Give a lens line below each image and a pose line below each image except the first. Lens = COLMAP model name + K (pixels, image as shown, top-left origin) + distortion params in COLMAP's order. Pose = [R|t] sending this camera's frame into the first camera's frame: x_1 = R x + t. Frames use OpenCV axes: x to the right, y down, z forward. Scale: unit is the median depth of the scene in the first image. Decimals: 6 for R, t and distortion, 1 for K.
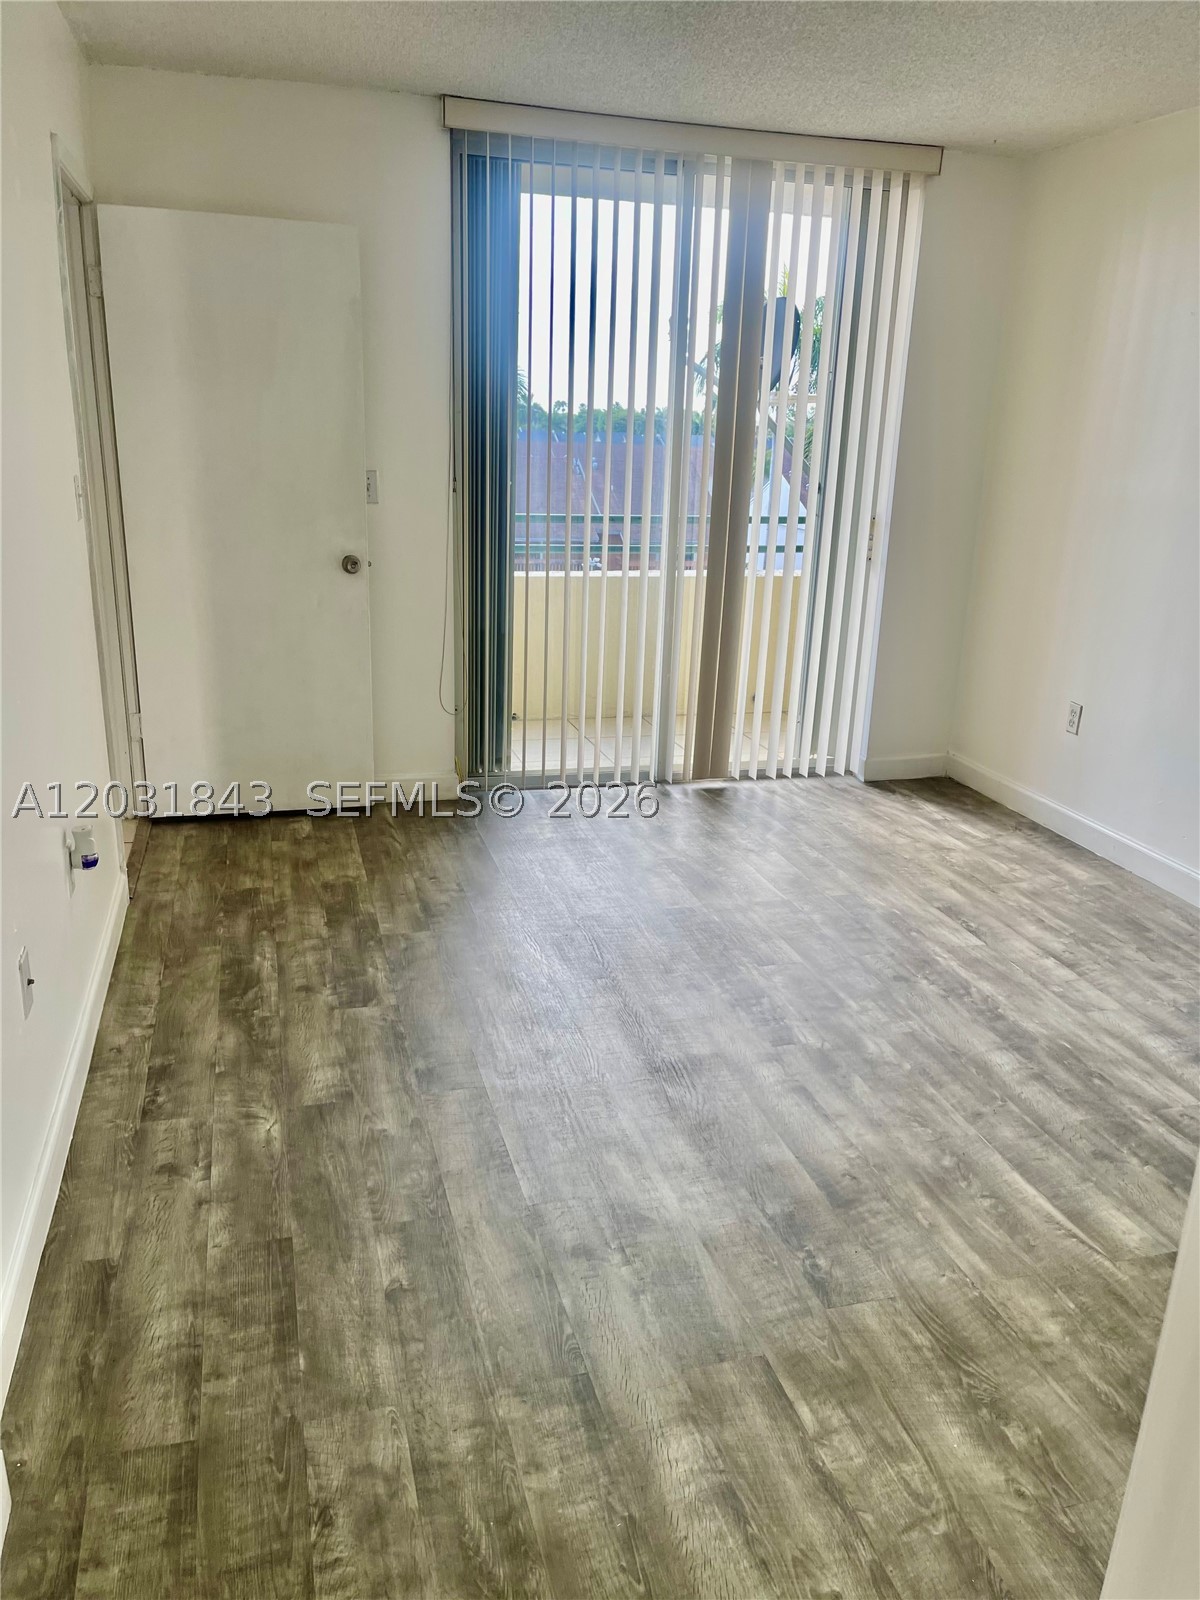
lens RADIAL K [[1191.8, 0, 600.0], [0, 1191.8, 800.0], [0, 0, 1]] dist [0.052891, -0.057295]
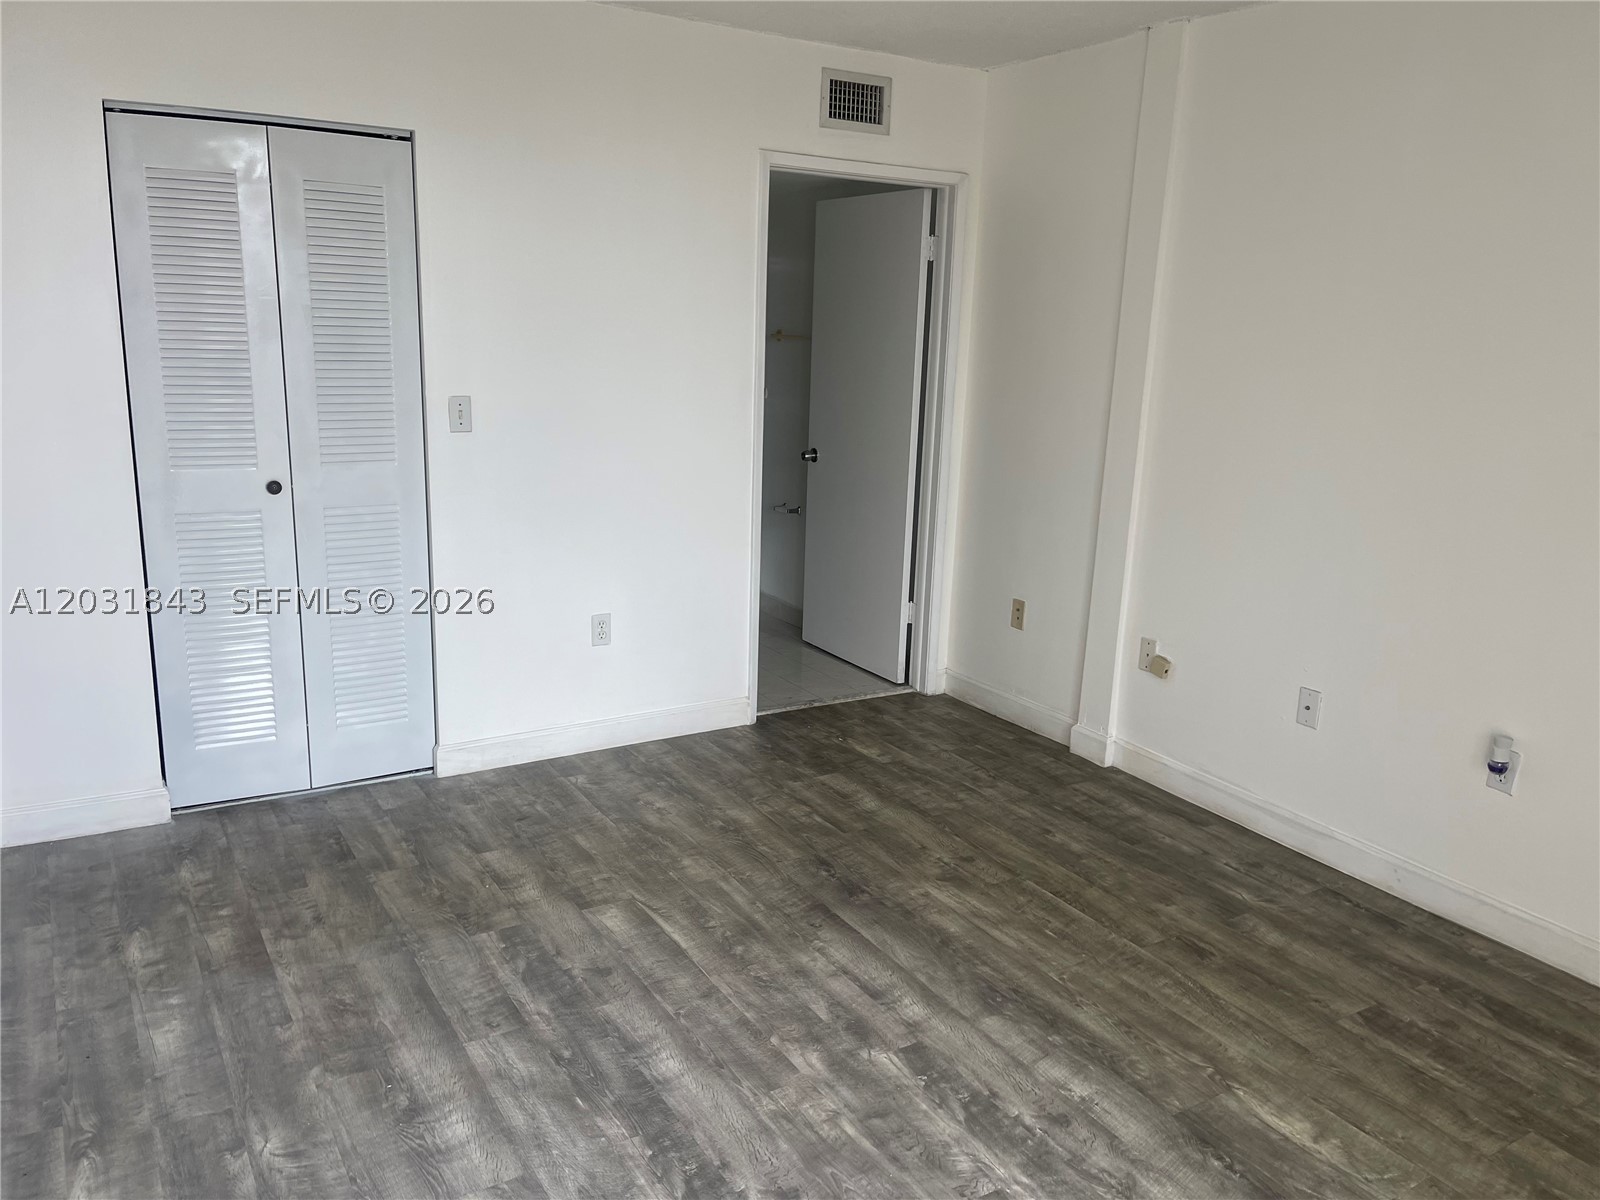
lens RADIAL K [[1191.6, 0, 803.7], [0, 1191.6, 605.1], [0, 0, 1]] dist [0.041259, -0.029262]
pose [[-0.958017, -0.005746, -0.286655, 0.558830], [-0.152327, 0.857222, 0.491902, -0.568096], [0.242901, 0.514915, -0.822108, 1.780820]]
